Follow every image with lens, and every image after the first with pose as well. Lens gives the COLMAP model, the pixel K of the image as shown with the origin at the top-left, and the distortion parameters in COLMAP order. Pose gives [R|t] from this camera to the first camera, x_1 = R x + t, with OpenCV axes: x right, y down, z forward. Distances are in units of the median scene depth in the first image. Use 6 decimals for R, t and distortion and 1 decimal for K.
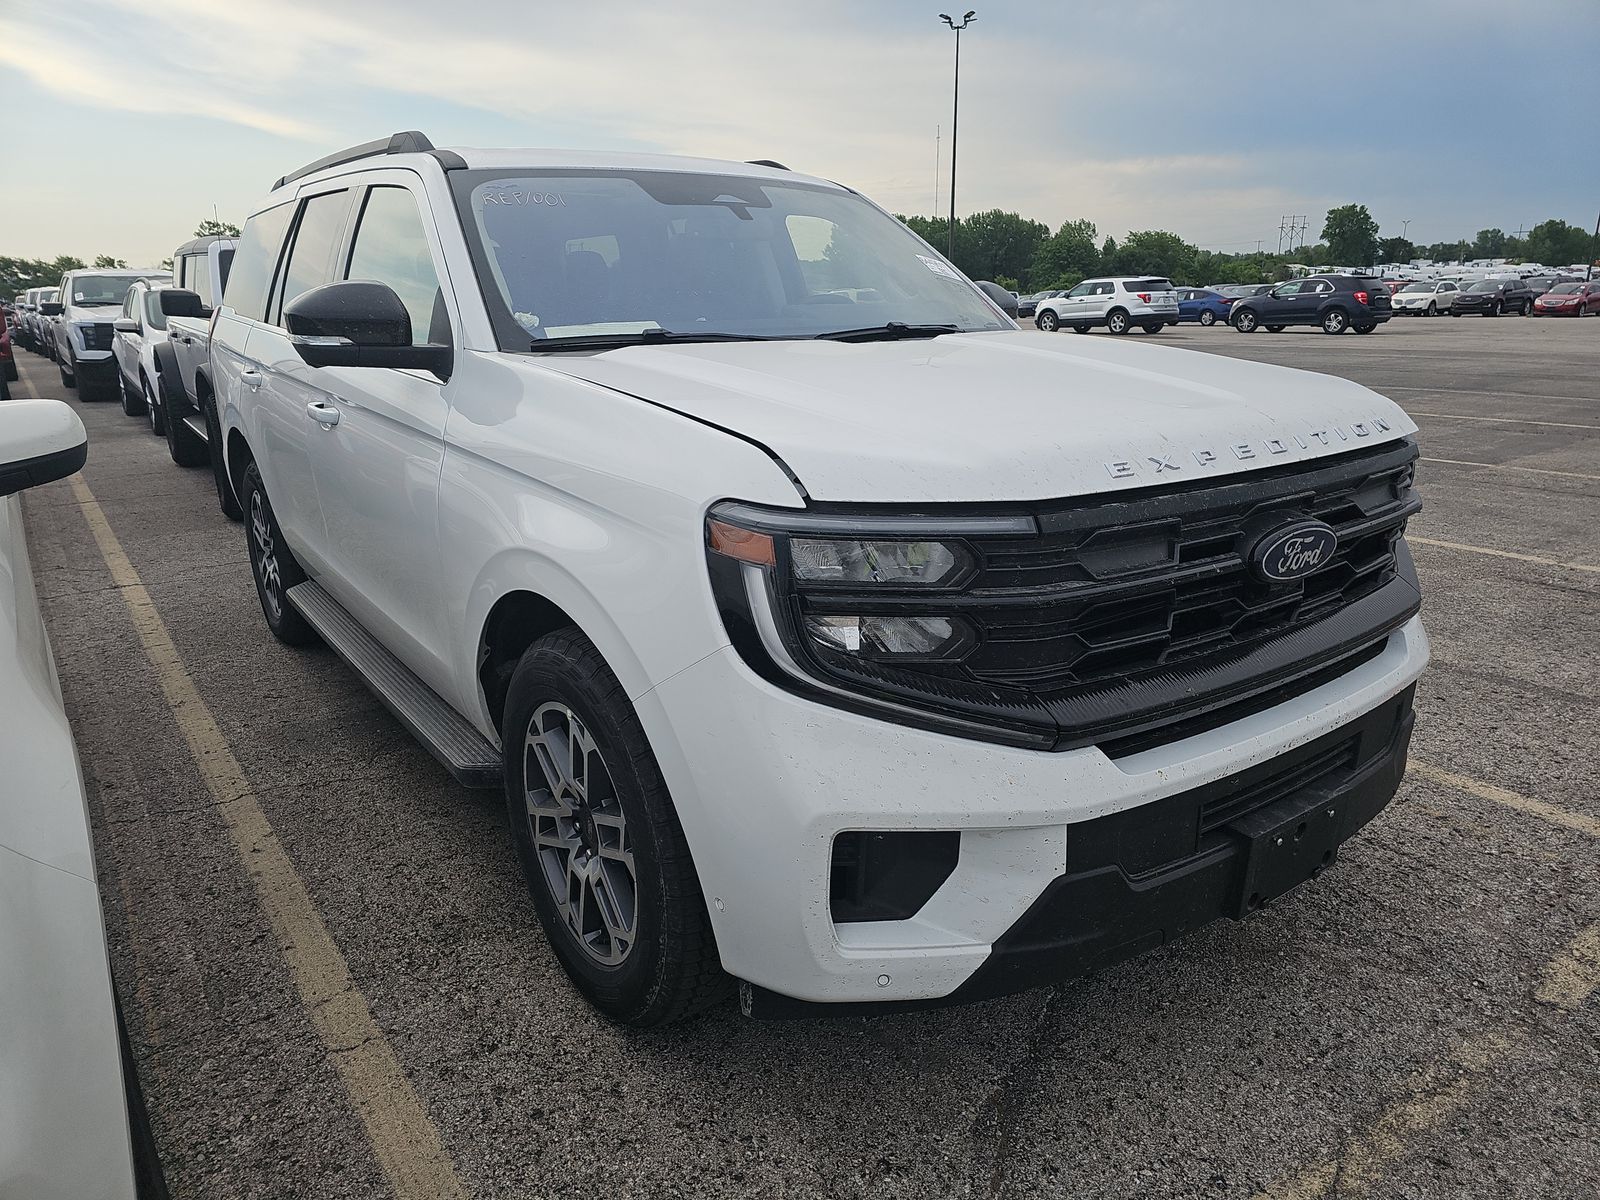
lens RADIAL K [[1055.2, 0, 810.1], [0, 1055.2, 602.5], [0, 0, 1]] dist [0.041562, -0.035853]
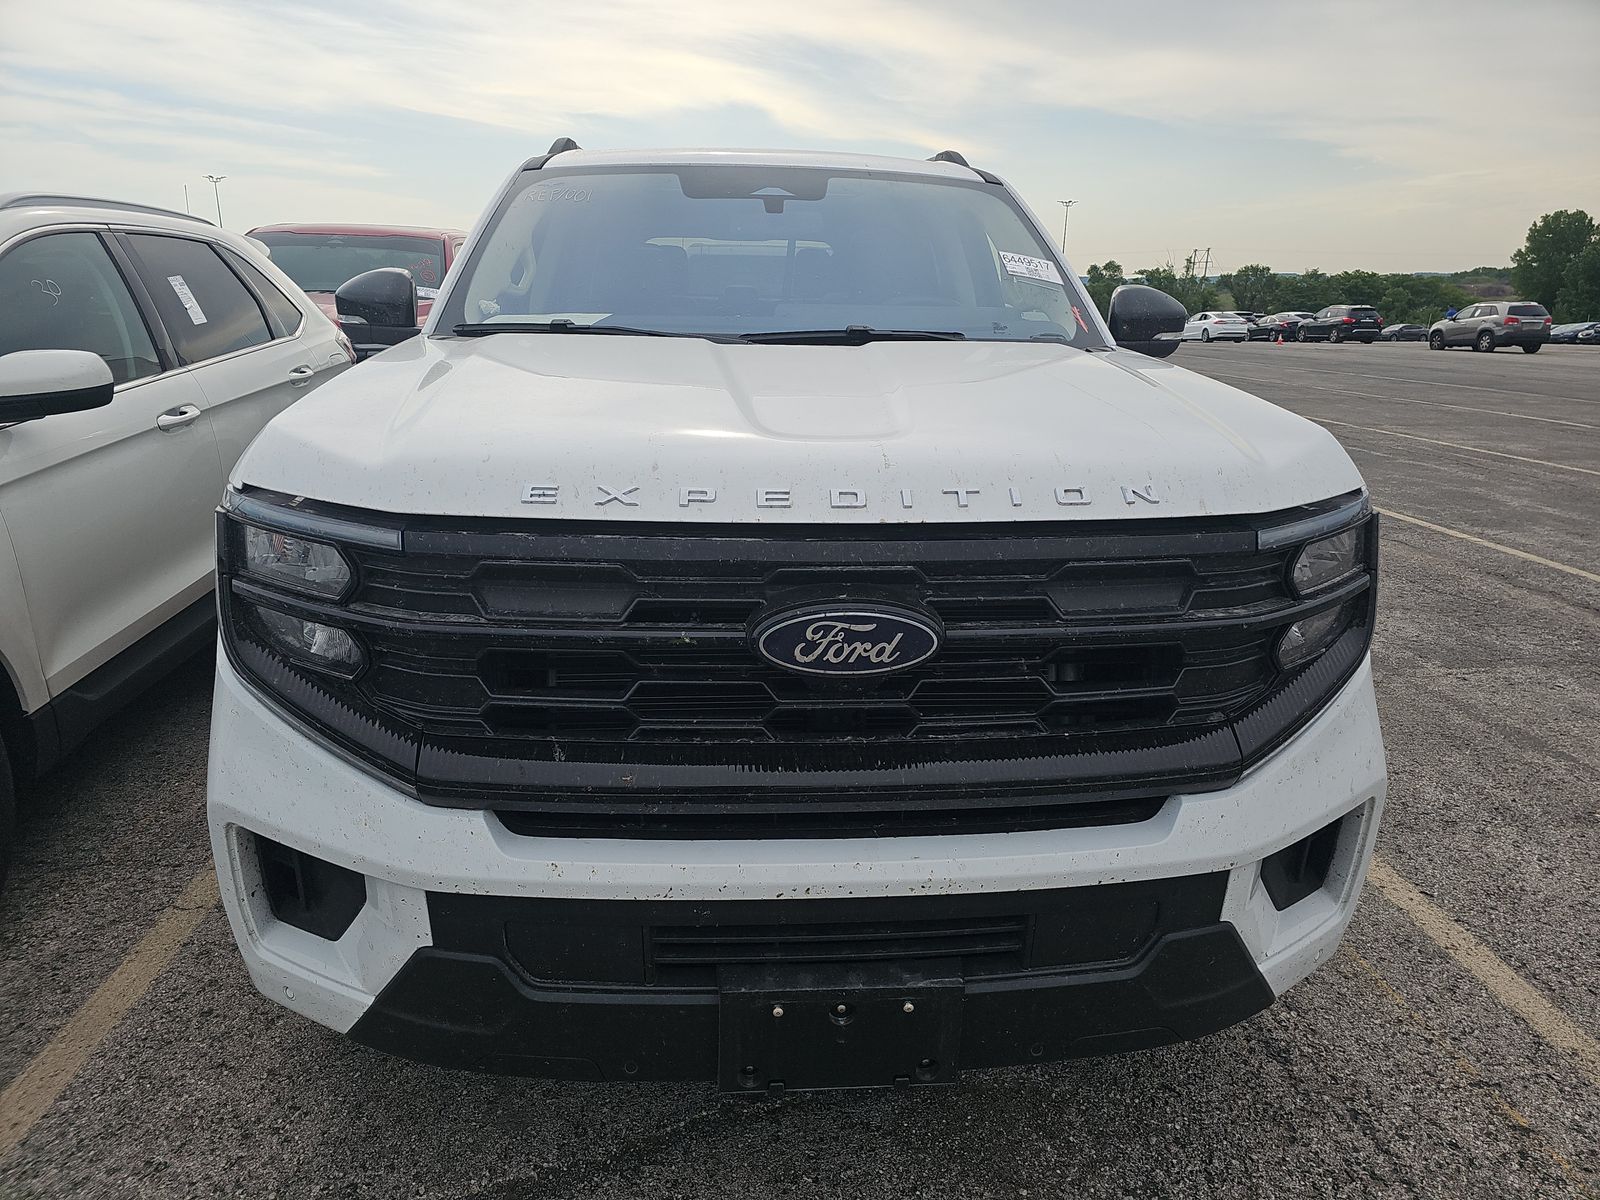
lens RADIAL K [[1055.2, 0, 807.2], [0, 1055.2, 596.5], [0, 0, 1]] dist [0.041562, -0.035853]
pose [[0.848521, 0.166536, -0.502272, 0.817692], [-0.172461, 0.984393, 0.035039, -0.101270], [0.500269, 0.056891, 0.863999, 0.350245]]
